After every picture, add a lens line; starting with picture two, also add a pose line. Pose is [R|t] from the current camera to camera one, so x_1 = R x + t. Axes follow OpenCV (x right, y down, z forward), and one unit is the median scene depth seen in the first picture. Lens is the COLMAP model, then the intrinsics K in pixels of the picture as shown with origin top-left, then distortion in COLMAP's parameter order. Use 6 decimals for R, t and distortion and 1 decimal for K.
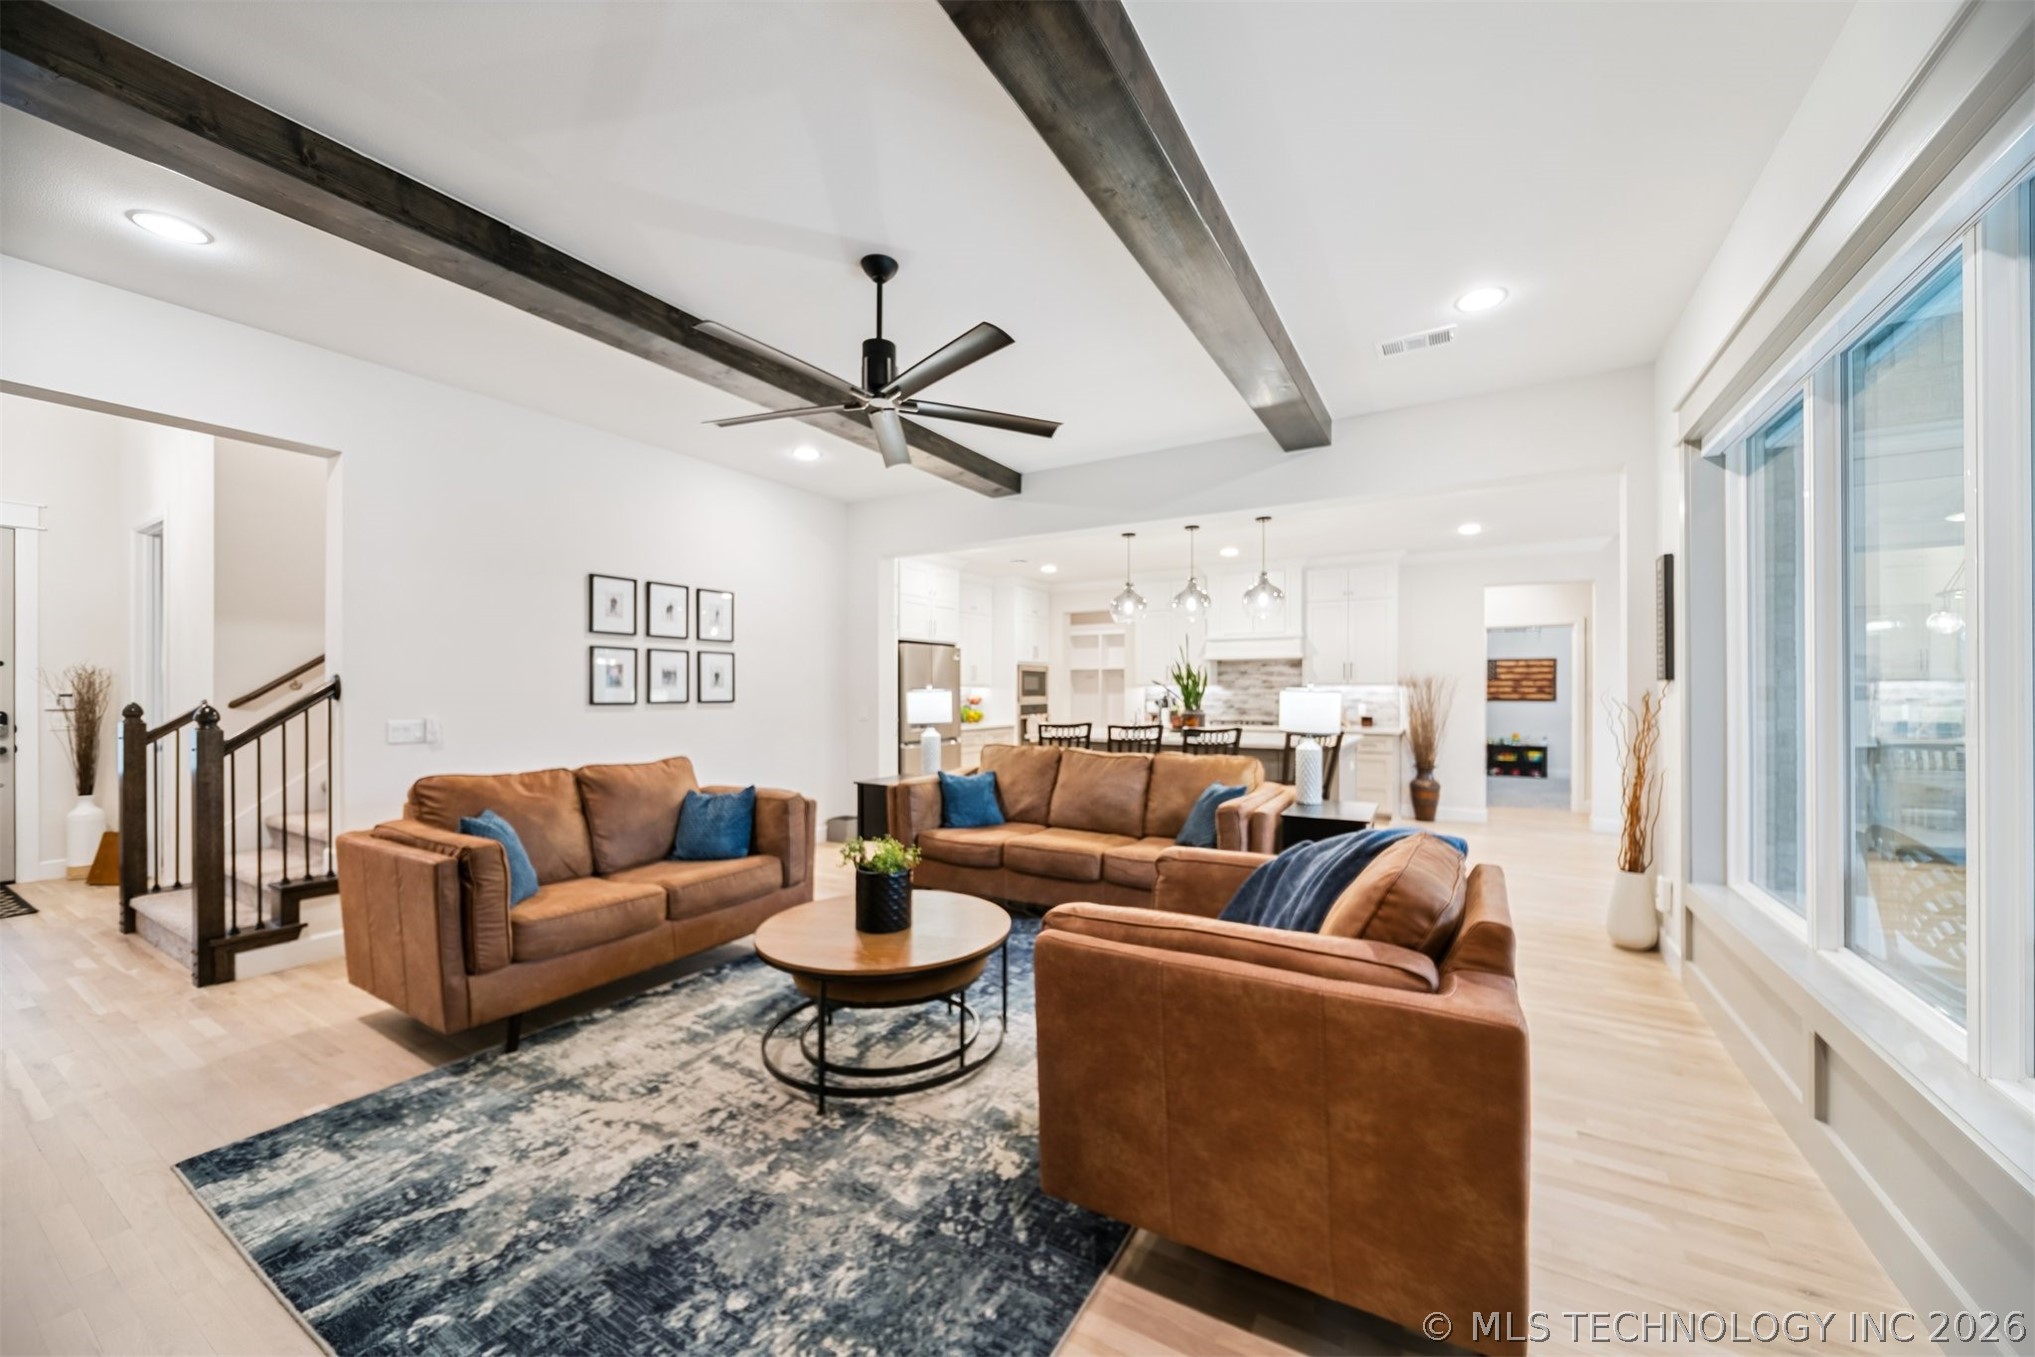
lens RADIAL K [[751.6, 0, 1008.0], [0, 751.6, 689.8], [0, 0, 1]] dist [-0.005129, -0.000288]
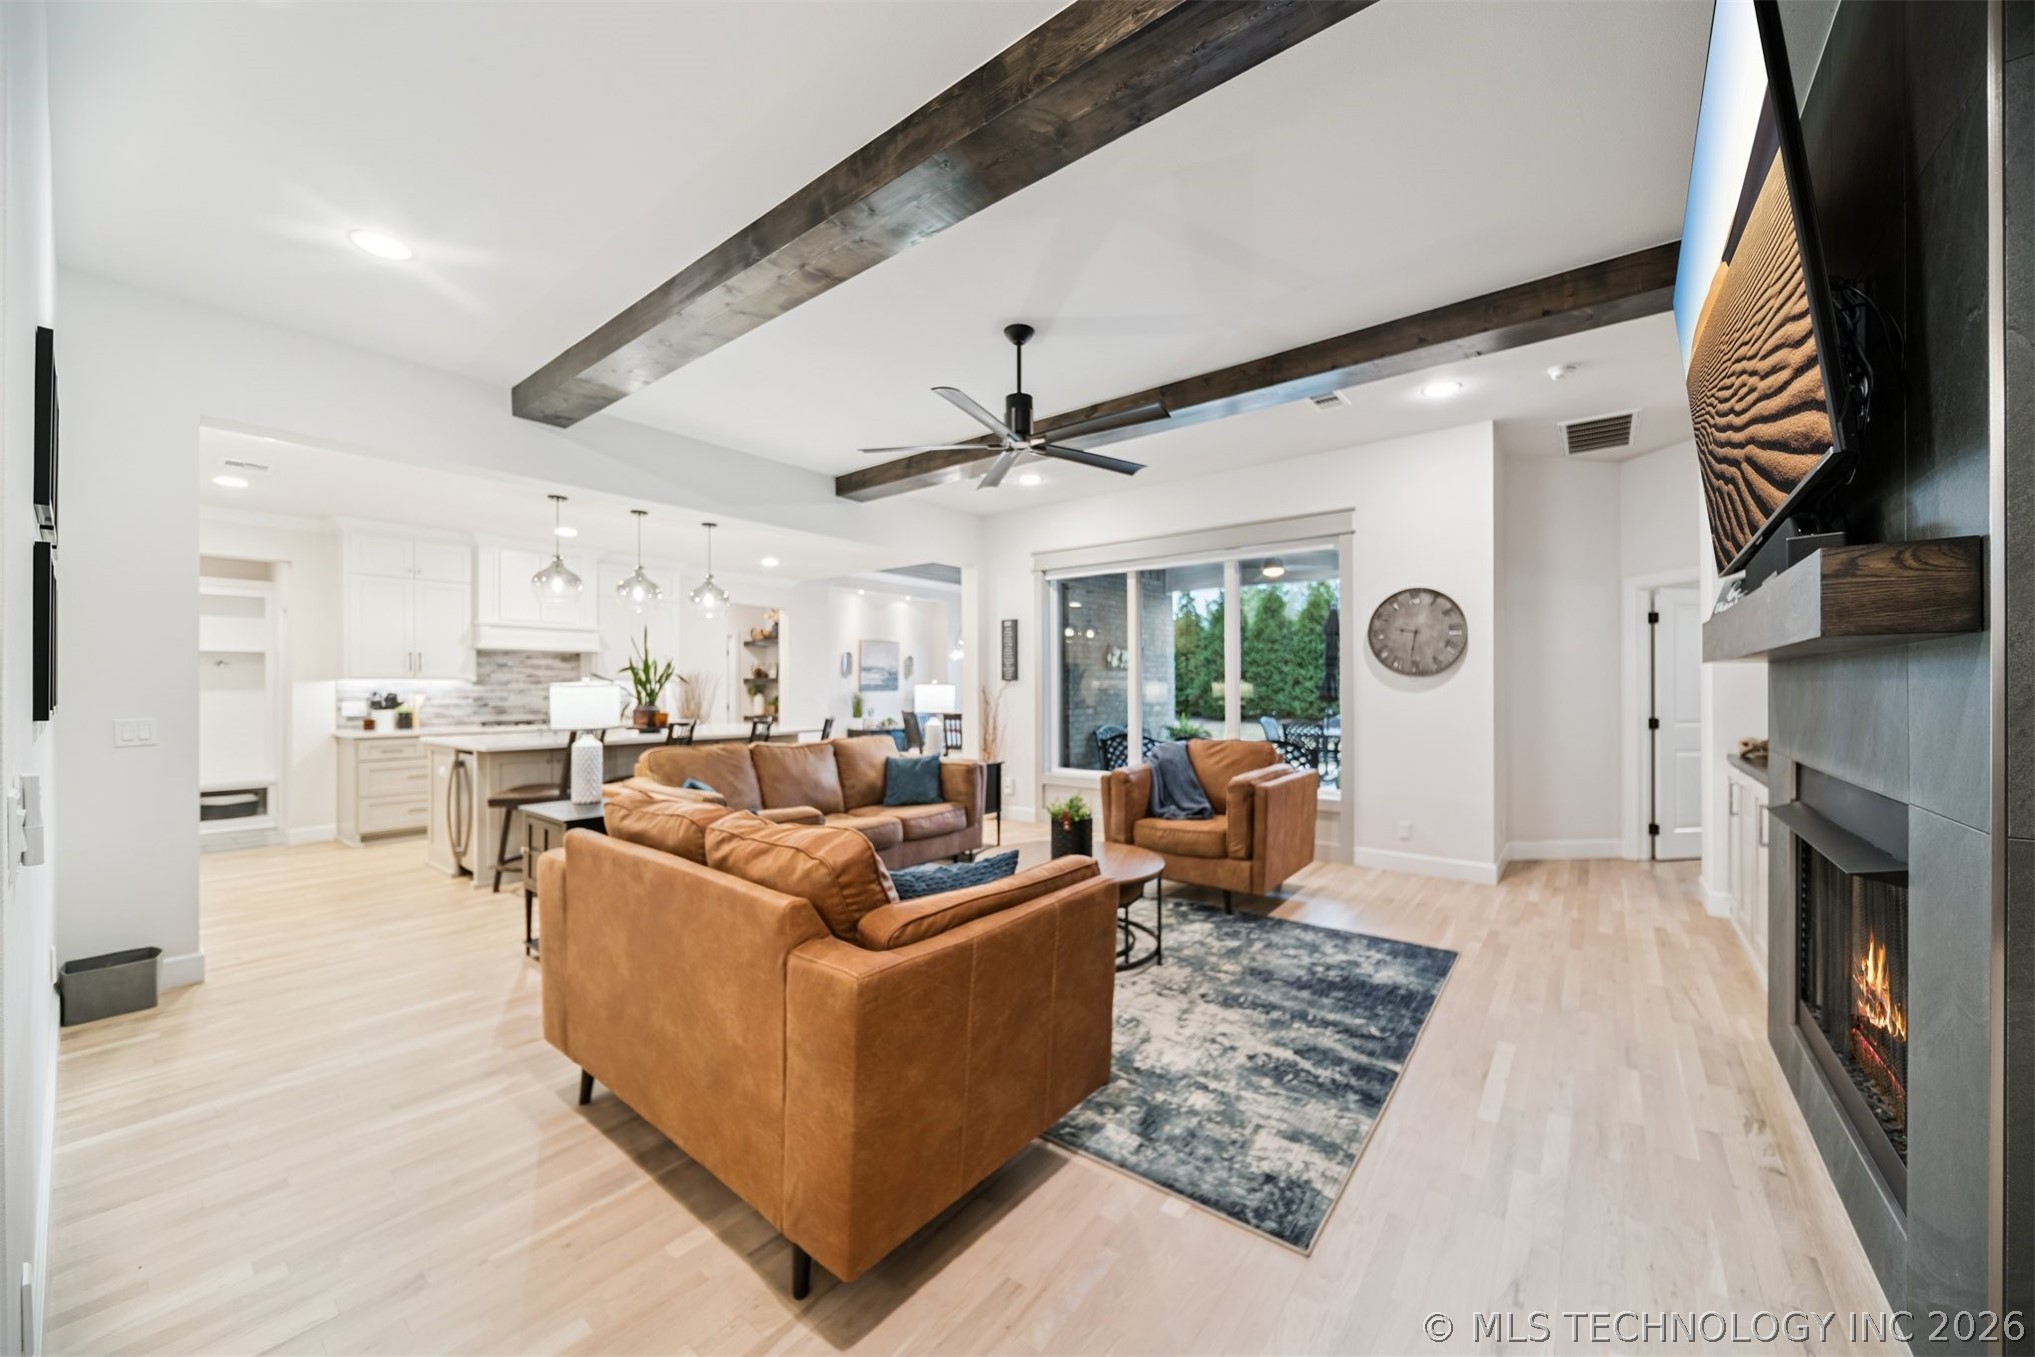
lens RADIAL K [[740.3, 0, 1057.5], [0, 740.3, 702.3], [0, 0, 1]] dist [0.000053, -0.000116]
pose [[0.091526, -0.021589, 0.995569, -0.539320], [-0.000971, 0.999763, 0.021769, 0.000975], [-0.995802, -0.002959, 0.091484, 0.331216]]
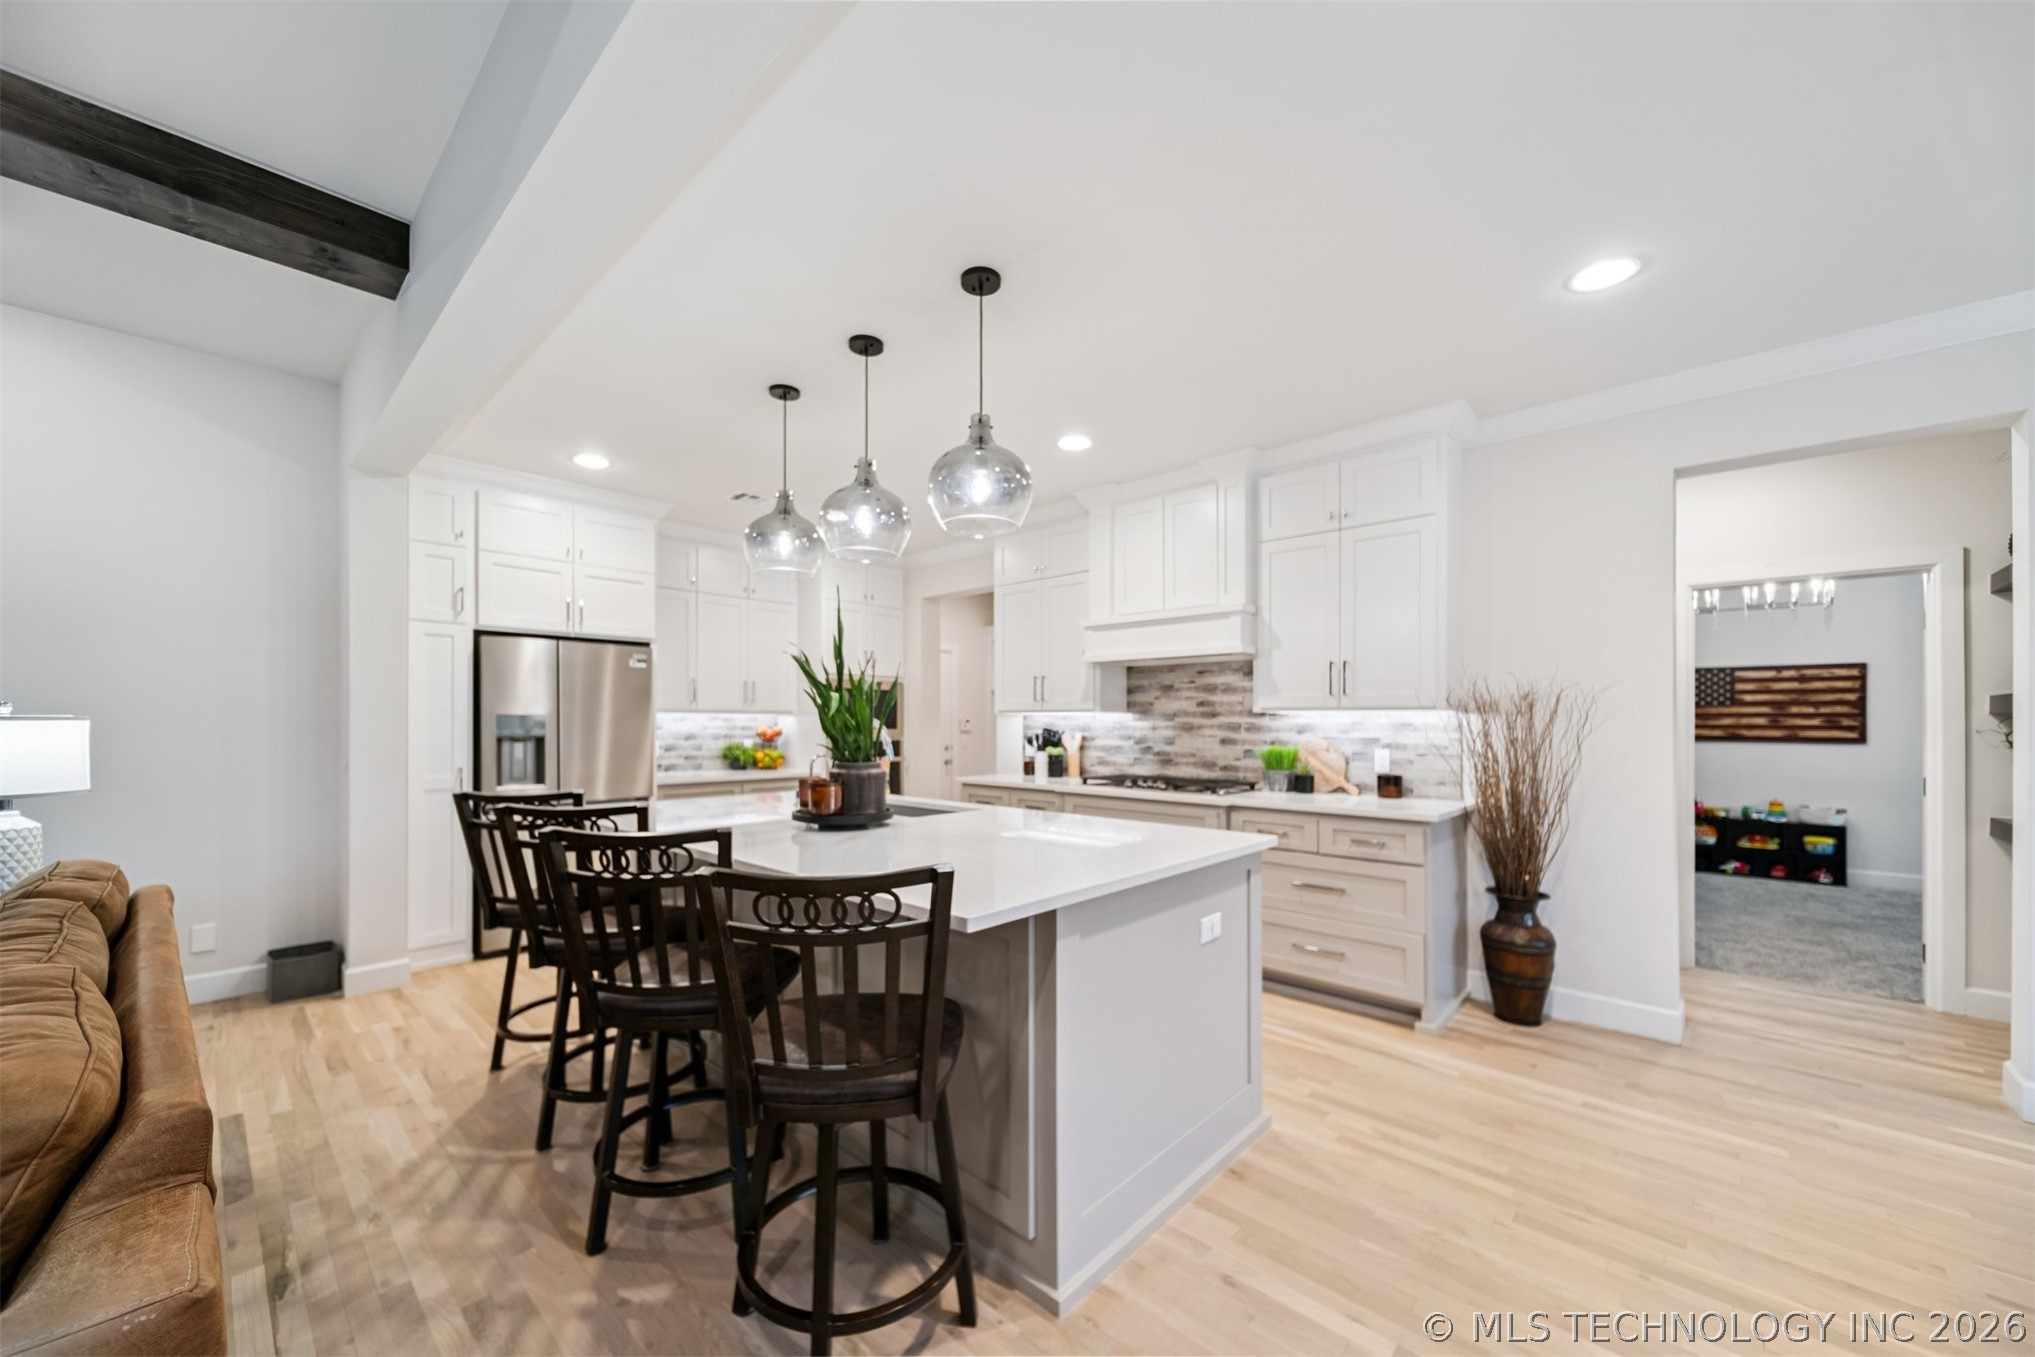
lens RADIAL K [[755.2, 0, 989.6], [0, 755.2, 712.7], [0, 0, 1]] dist [-0.001441, -0.000623]
pose [[0.976087, 0.000622, -0.217379, 0.350617], [-0.003054, 0.999936, -0.010852, 0.002016], [0.217359, 0.011257, 0.976027, 0.502412]]
